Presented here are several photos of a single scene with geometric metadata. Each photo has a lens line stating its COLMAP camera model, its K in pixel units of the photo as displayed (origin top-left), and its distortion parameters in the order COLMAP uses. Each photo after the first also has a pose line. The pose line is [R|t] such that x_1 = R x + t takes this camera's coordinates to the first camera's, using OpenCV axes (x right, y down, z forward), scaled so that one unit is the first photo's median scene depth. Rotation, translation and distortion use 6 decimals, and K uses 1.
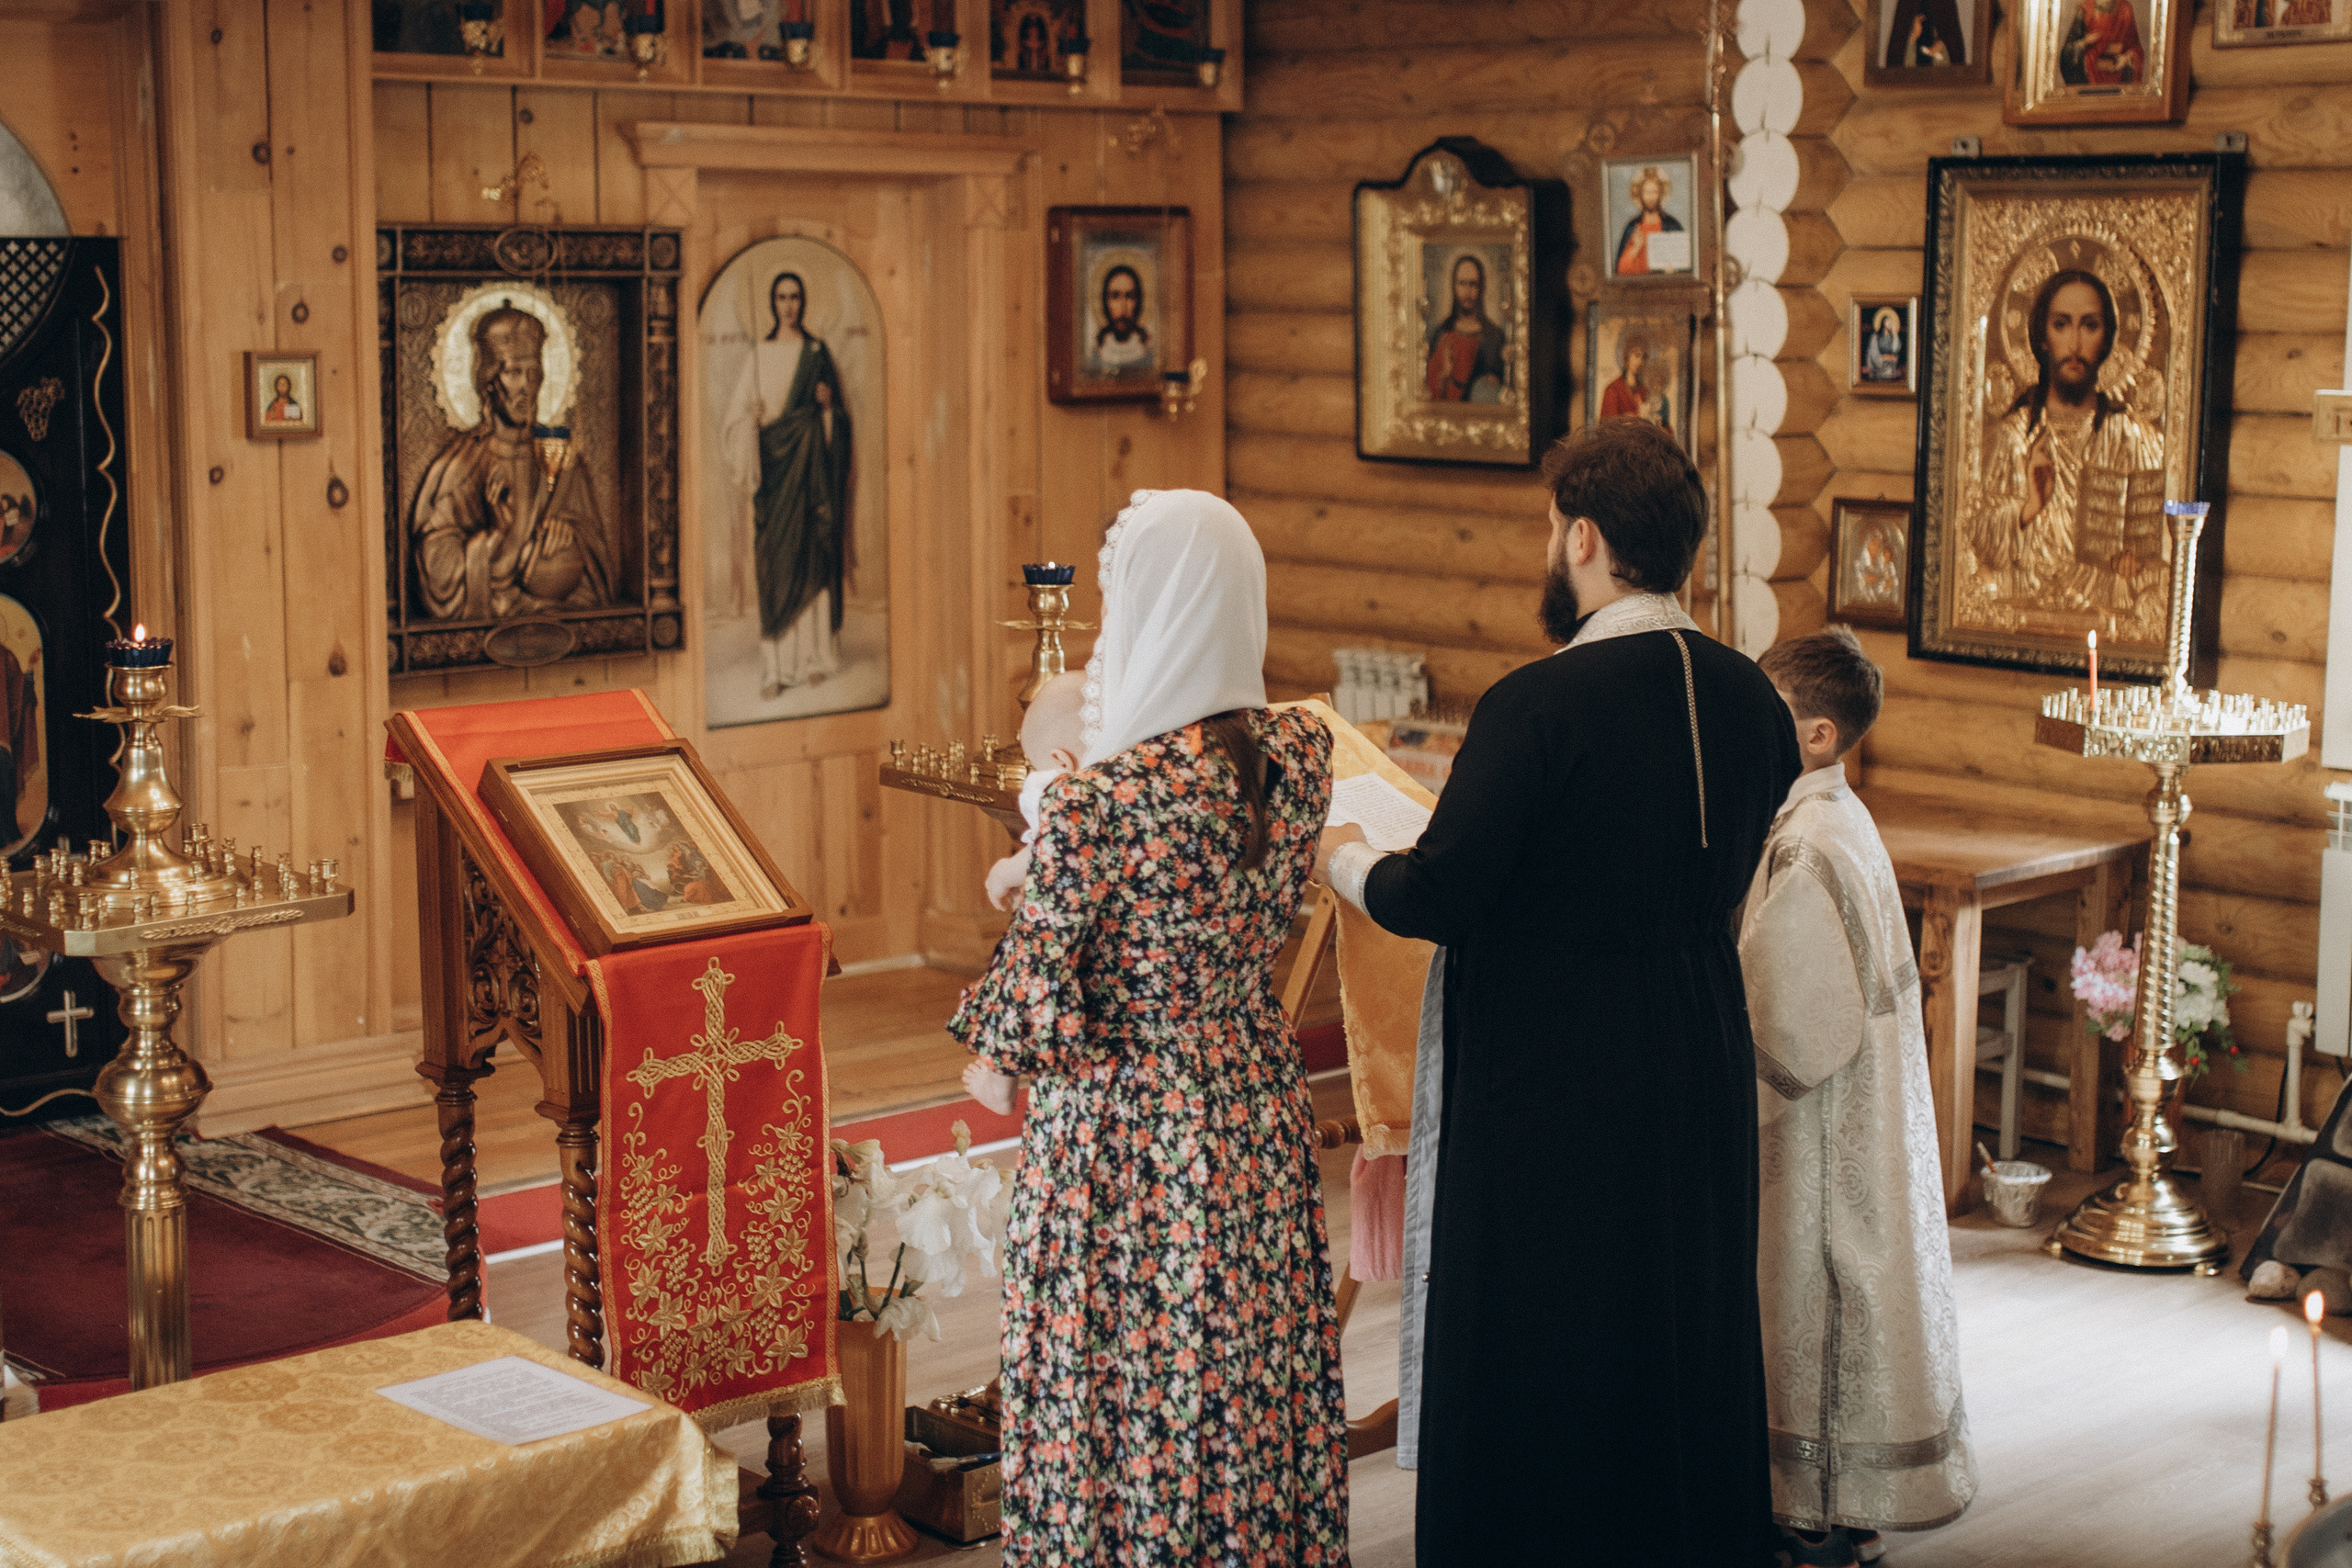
lens RADIAL K [[3581.3, 0, 1176.0], [0, 3581.3, 784.0], [0, 0, 1]] dist [0.007456, 0.013882]
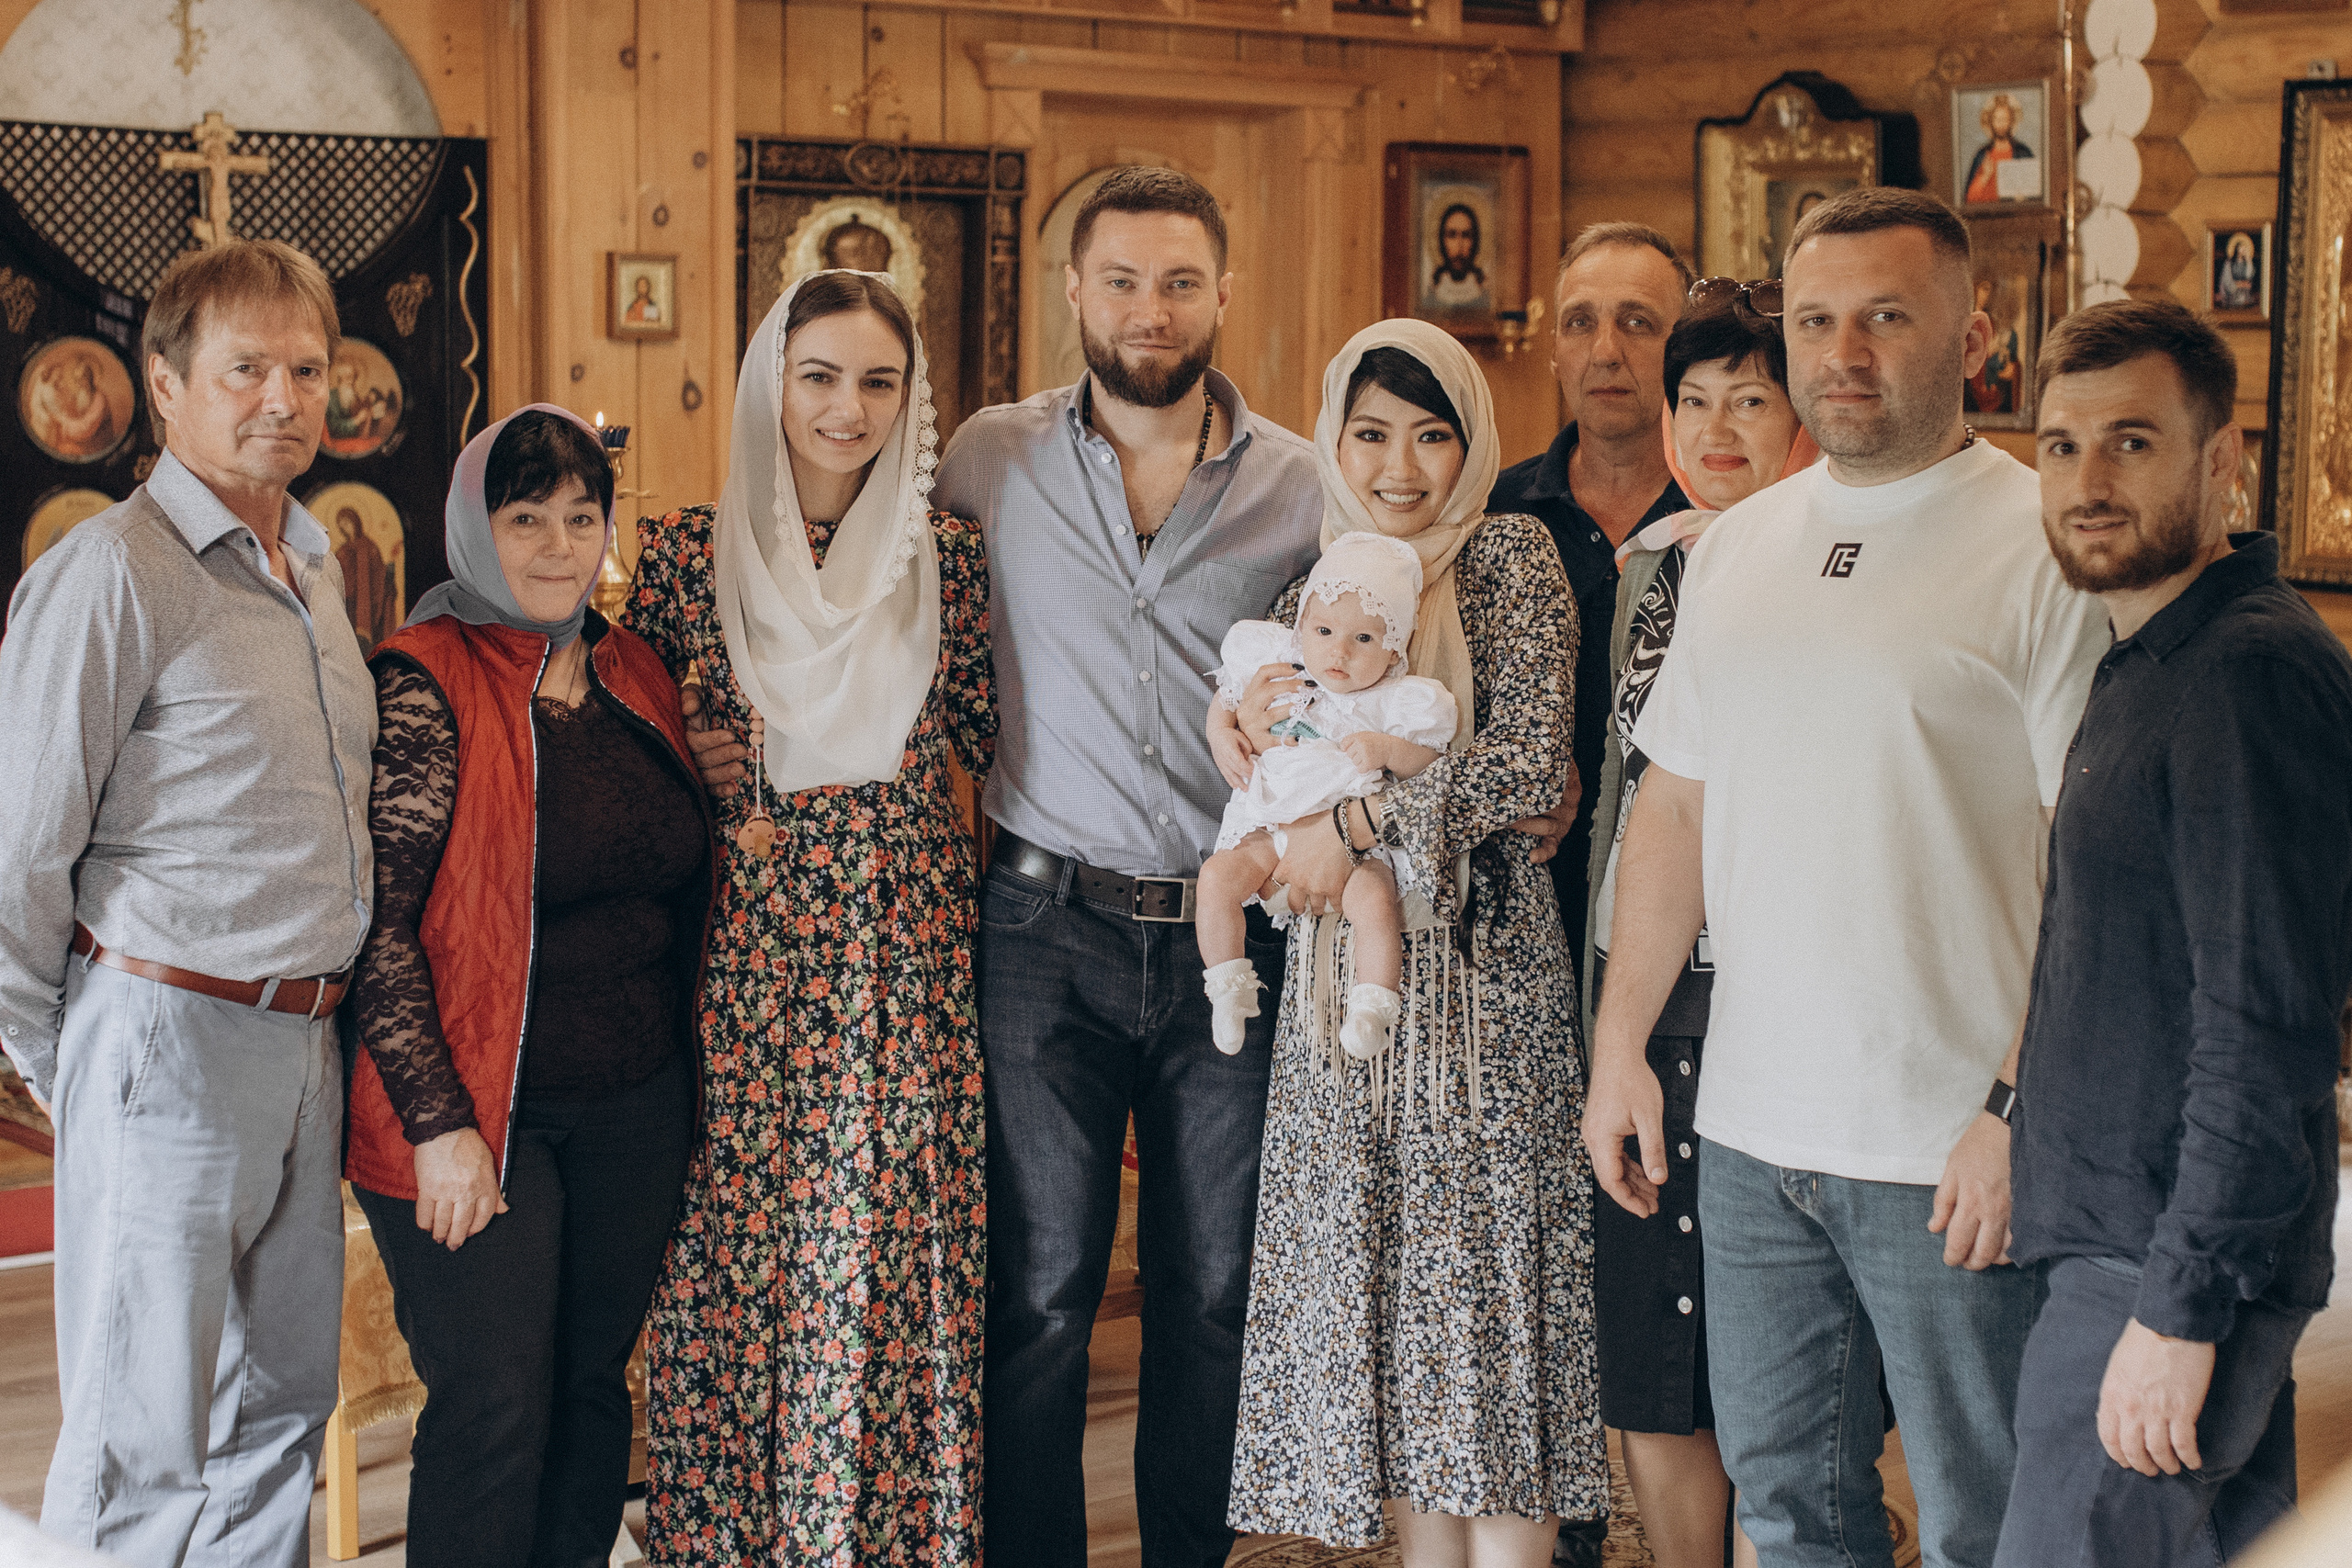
lens RADIAL K [[3983.2, 0, 1281.7], [0, 3983.2, 761.0], [0, 0, 1]] dist [0.016871, -0.009067]
pose [[0.998945, 0.014641, -0.043526, -0.016673], [-0.016197, 0.999234, -0.035616, 0.057783], [0.042971, 0.036284, 0.998417, -0.109398]]
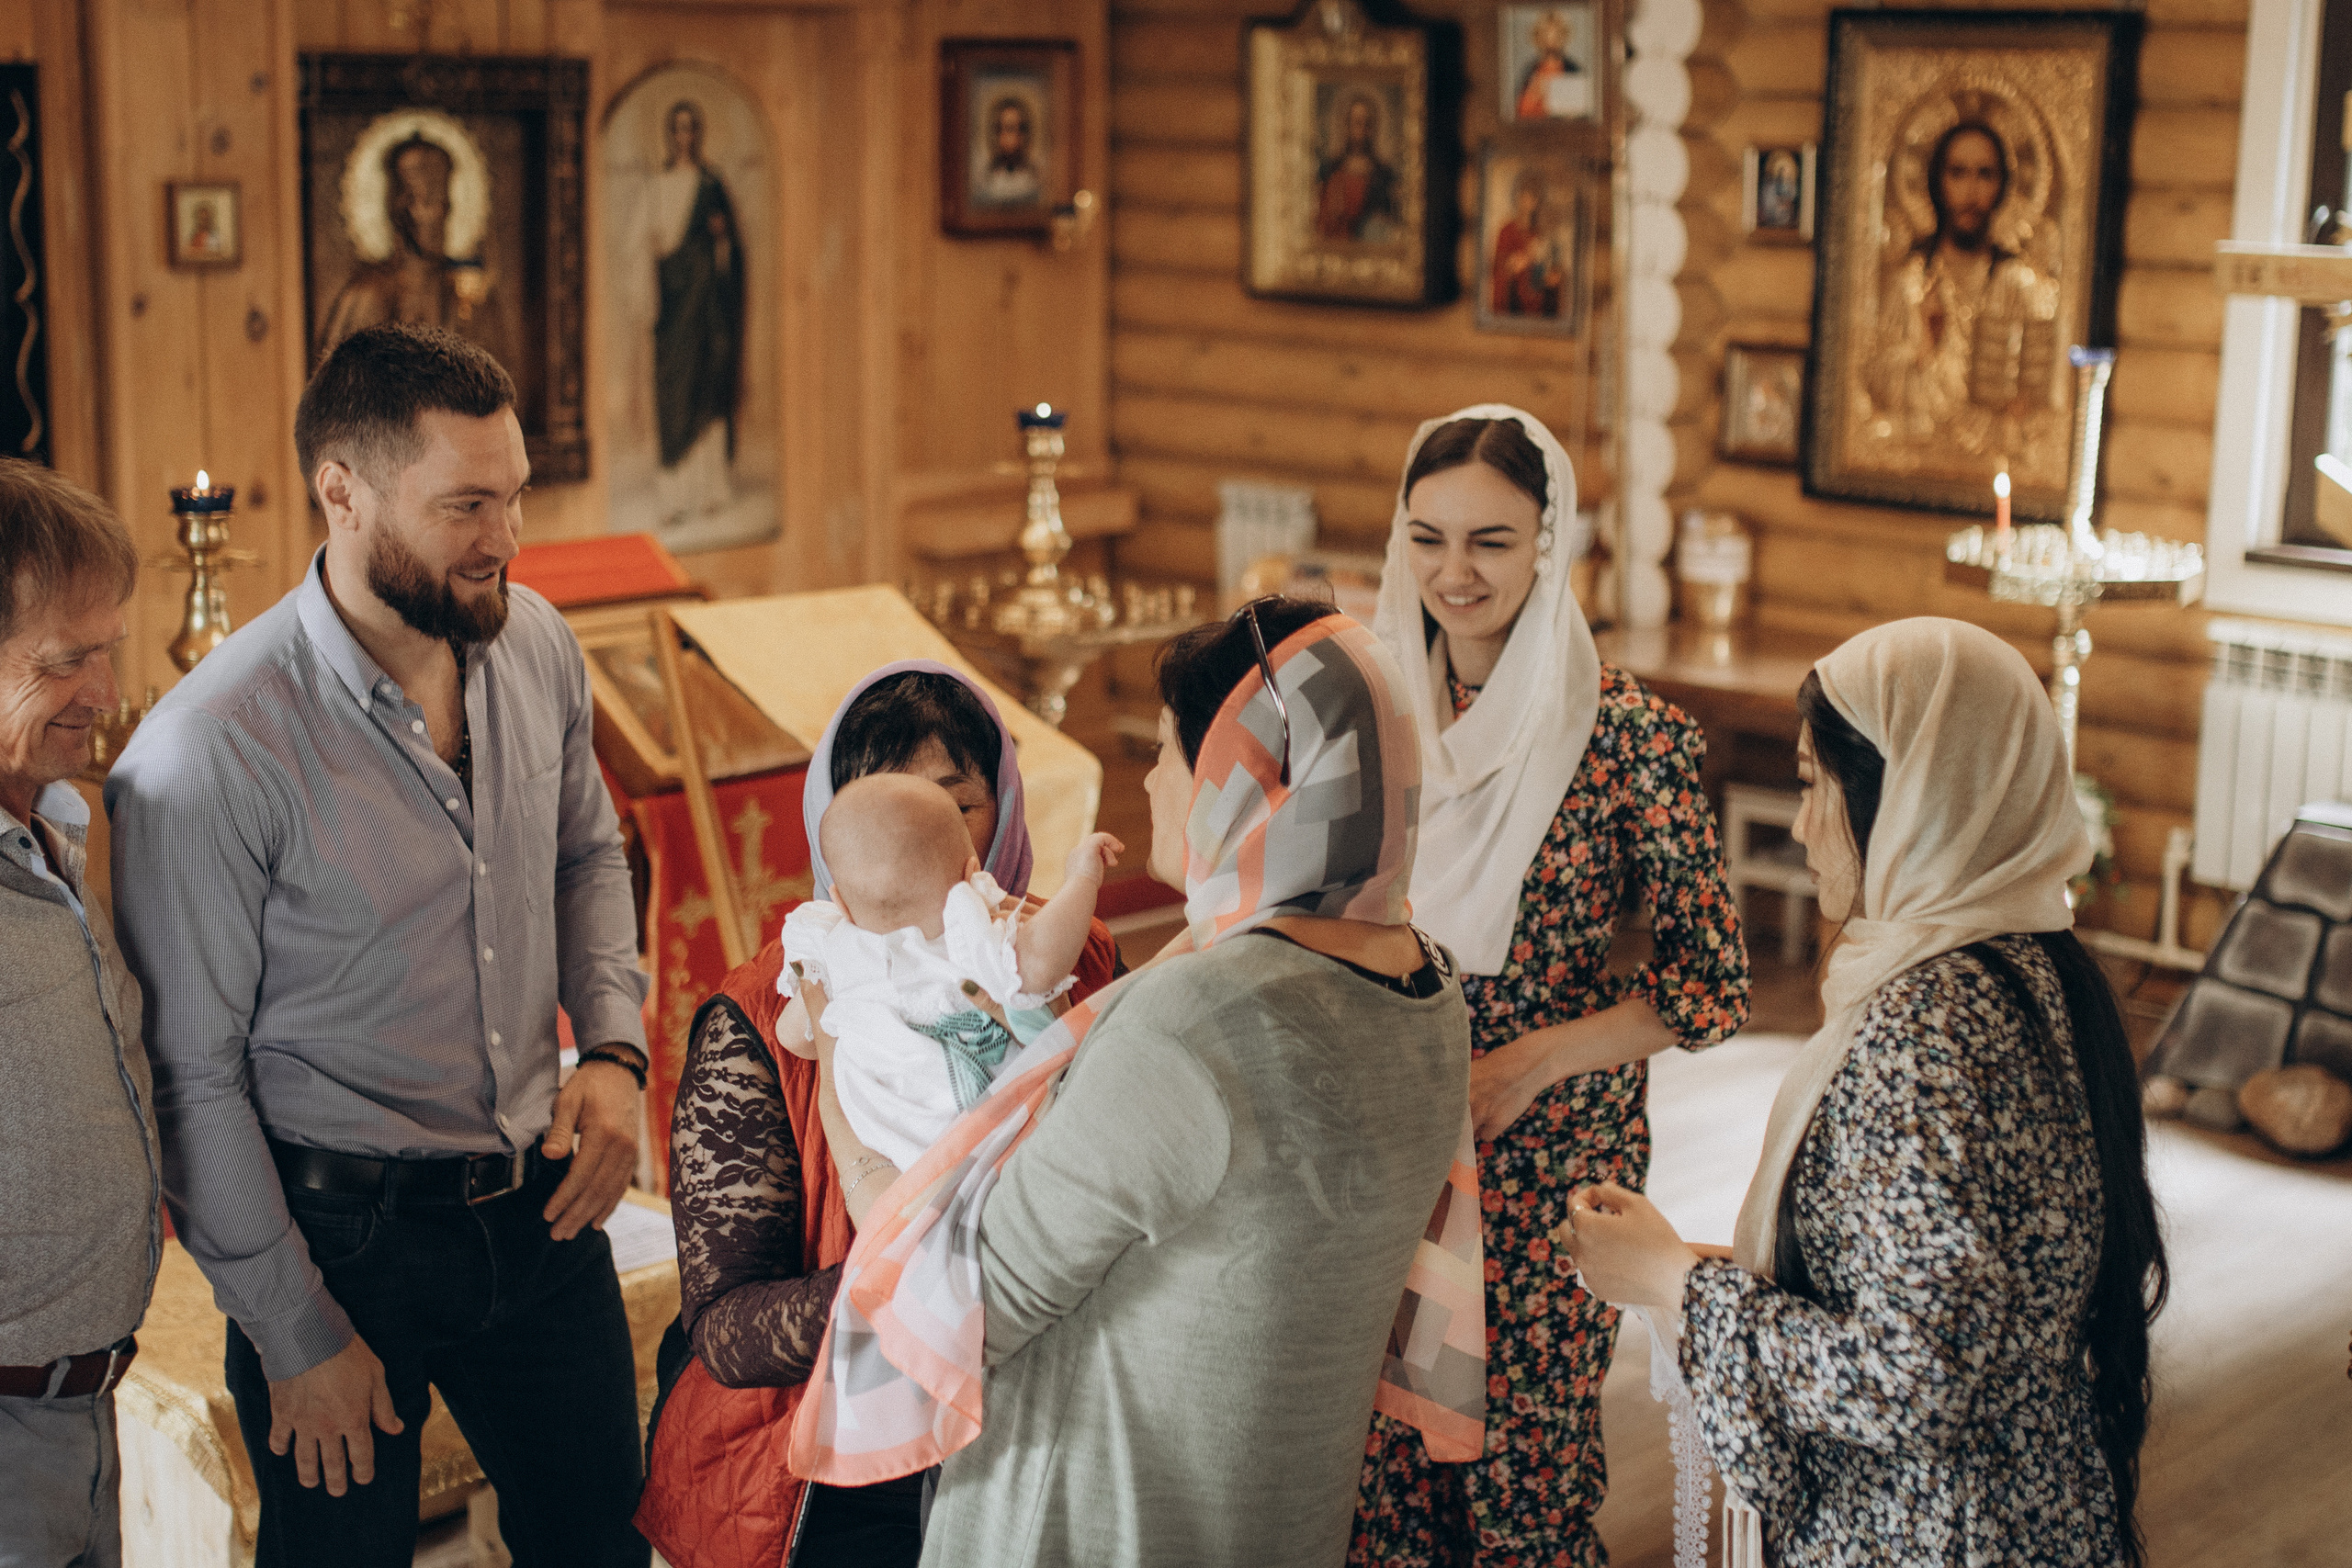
lens RADIAL K [[3581.3, 0, 1176.0], [0, 3581.3, 784.0], [0, 0, 1]] dist [0.007456, 0.013882]
pose [[0.997206, -0.000885, 0.074699, -0.052709], [-0.002957, 0.998679, 0.051307, -0.005388], [-0.074645, -0.051385, 0.995885, -0.016684]]
